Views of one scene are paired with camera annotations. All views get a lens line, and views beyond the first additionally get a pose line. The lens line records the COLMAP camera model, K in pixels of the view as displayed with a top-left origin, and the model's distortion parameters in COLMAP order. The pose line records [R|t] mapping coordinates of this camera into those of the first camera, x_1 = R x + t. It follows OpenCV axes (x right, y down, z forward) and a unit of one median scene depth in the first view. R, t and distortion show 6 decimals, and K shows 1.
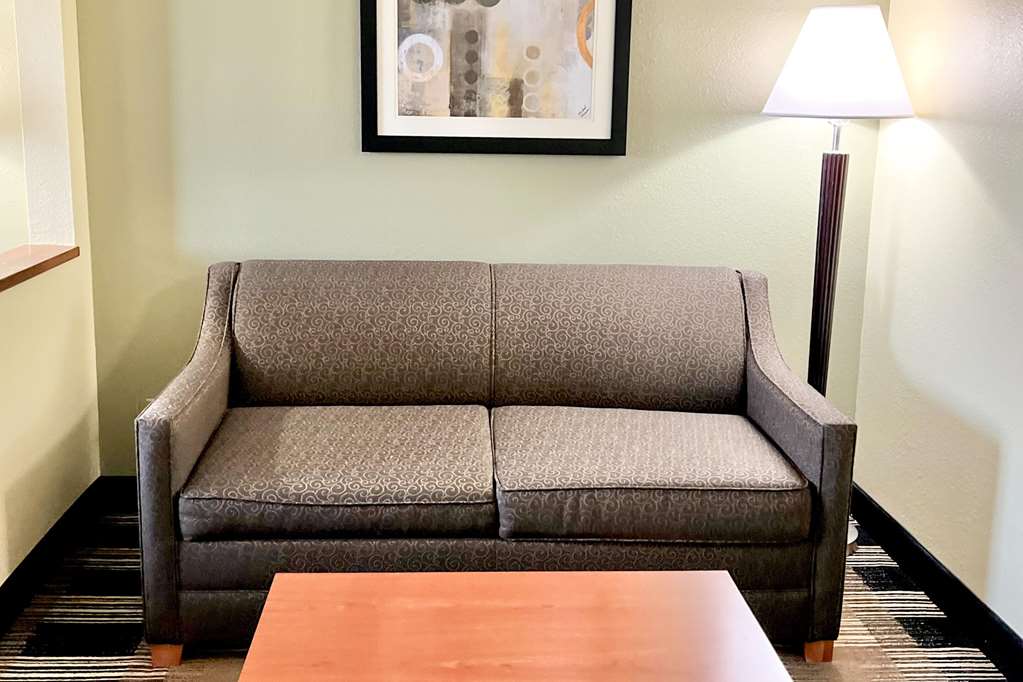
lens RADIAL K [[1071.5, 0, 508.1], [0, 1071.5, 296.2], [0, 0, 1]] dist [0.125502, -0.004064]
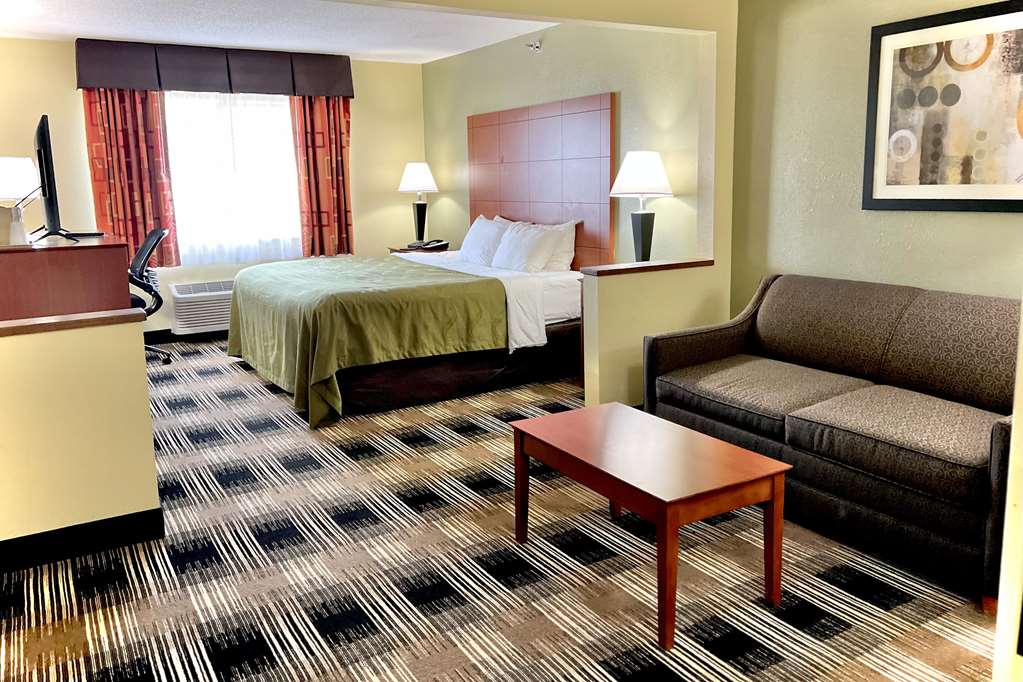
lens RADIAL K [[806.6, 0, 510.7], [0, 806.6, 301.6], [0, 0, 1]] dist [0.062811, -0.004213]
pose [[0.468854, 0.105413, -0.876963, 0.666593], [-0.137275, 0.989485, 0.045546, 0.010602], [0.872543, 0.099031, 0.478395, 0.024689]]
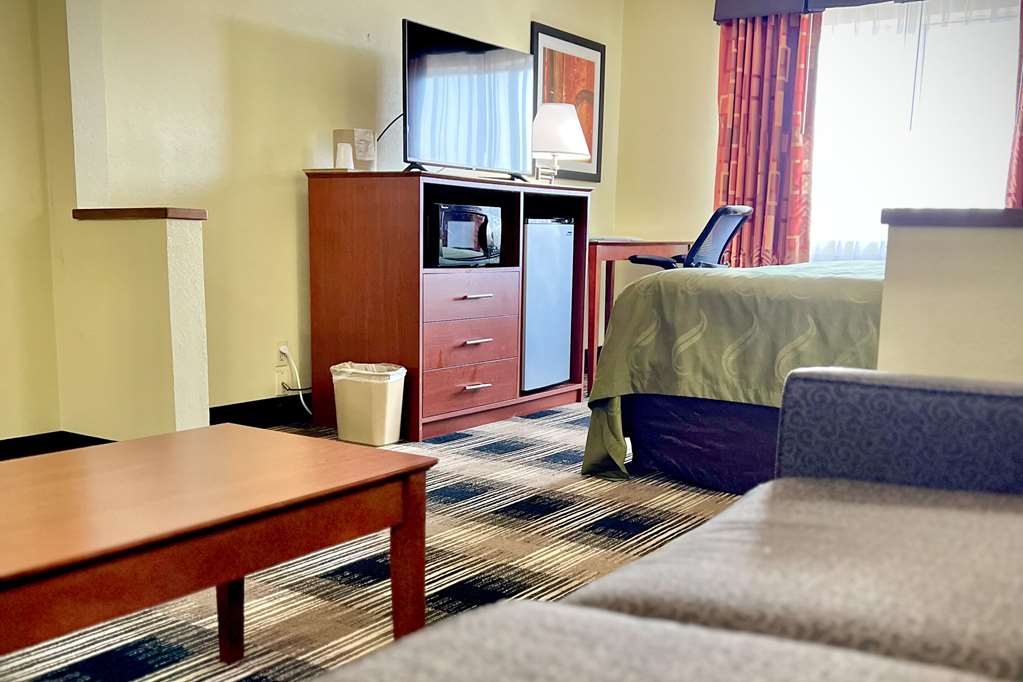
lens RADIAL K [[1045.6, 0, 510.1], [0, 1045.6, 414.4], [0, 0, 1]] dist [0.052180, -0.017008]
pose [[-0.588130, 0.101074, -0.802426, 0.277869], [-0.185204, 0.948964, 0.255276, -0.003404], [0.787275, 0.298748, -0.539395, 0.929680]]
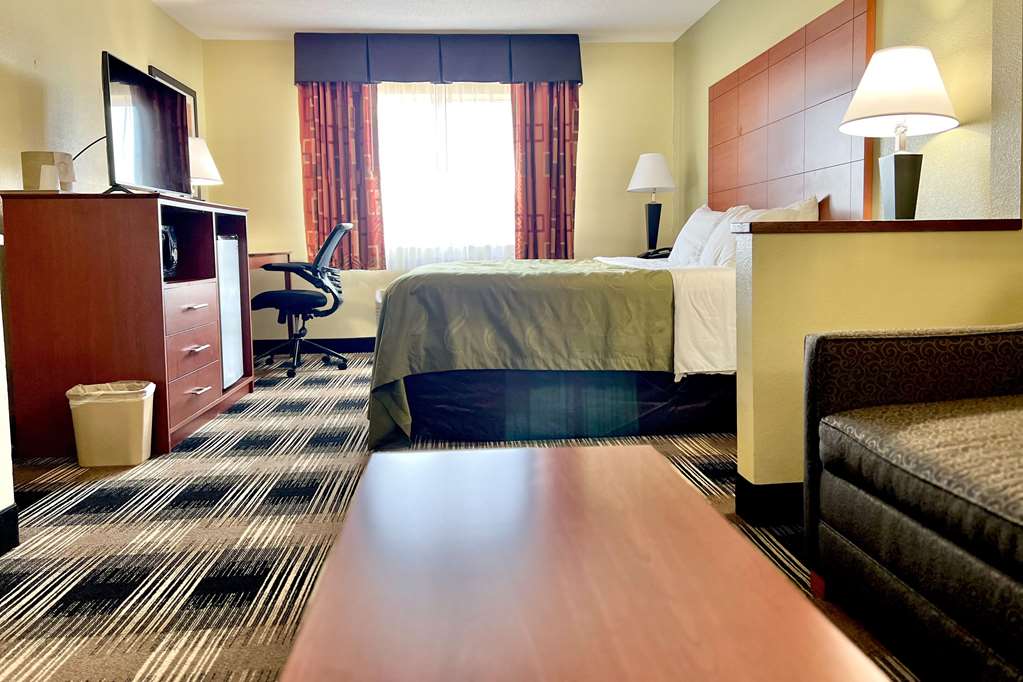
lens RADIAL K [[772.7, 0, 514.6], [0, 772.7, 306.4], [0, 0, 1]] dist [0.064127, -0.077010]
pose [[0.028613, 0.053559, -0.998155, 0.302670], [-0.171449, 0.984028, 0.047886, 0.074282], [0.984777, 0.169763, 0.037338, 0.522217]]
